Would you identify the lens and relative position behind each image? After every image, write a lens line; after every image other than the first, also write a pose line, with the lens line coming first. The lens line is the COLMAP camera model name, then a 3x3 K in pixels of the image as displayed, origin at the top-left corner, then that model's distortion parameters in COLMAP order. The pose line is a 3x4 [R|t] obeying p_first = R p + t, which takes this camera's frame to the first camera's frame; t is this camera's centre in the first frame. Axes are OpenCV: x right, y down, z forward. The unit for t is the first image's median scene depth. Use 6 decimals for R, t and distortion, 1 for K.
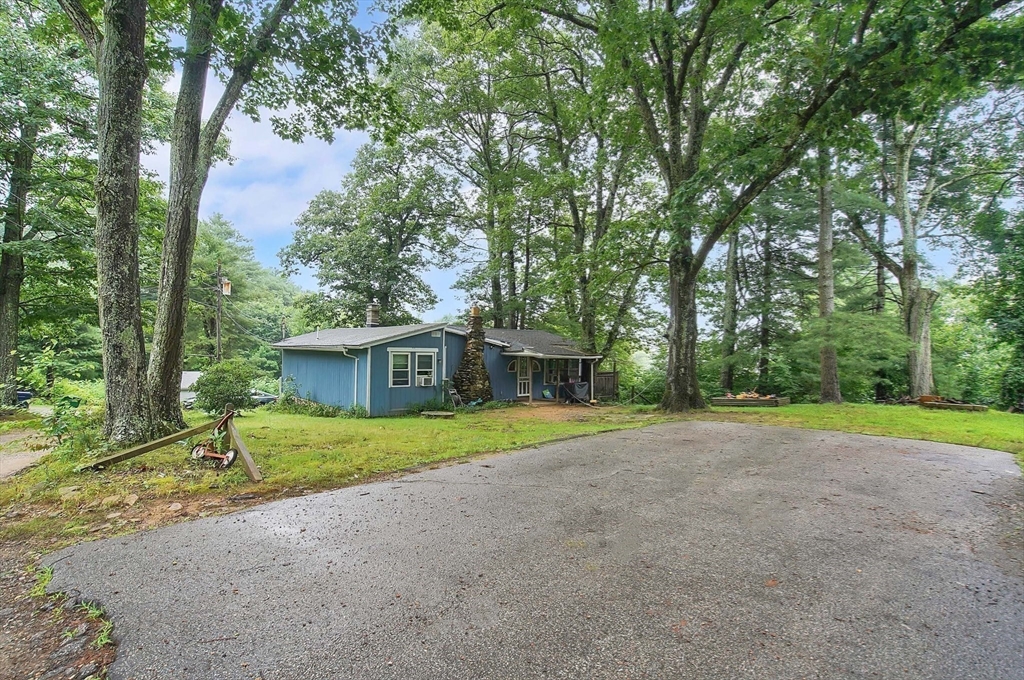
lens RADIAL K [[462.7, 0, 495.8], [0, 462.7, 370.2], [0, 0, 1]] dist [-0.011435, 0.000205]
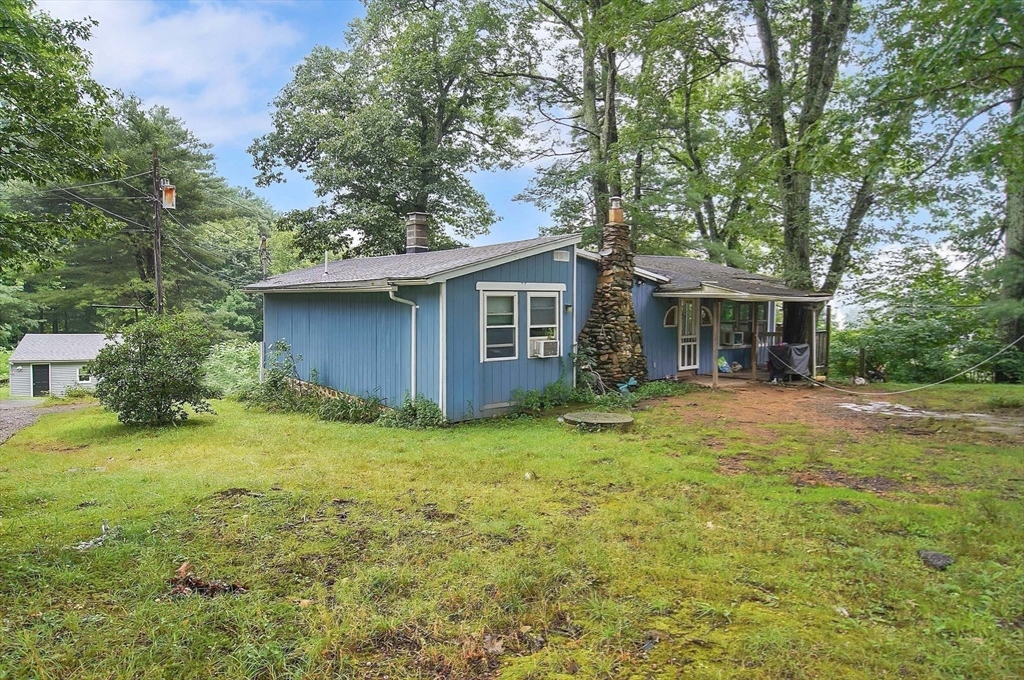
lens RADIAL K [[615.2, 0, 513.2], [0, 615.2, 337.1], [0, 0, 1]] dist [0.024249, -0.000333]
pose [[0.998977, -0.014971, -0.042662, -0.090828], [0.015807, 0.999689, 0.019310, -0.001240], [0.042360, -0.019964, 0.998903, 0.185051]]
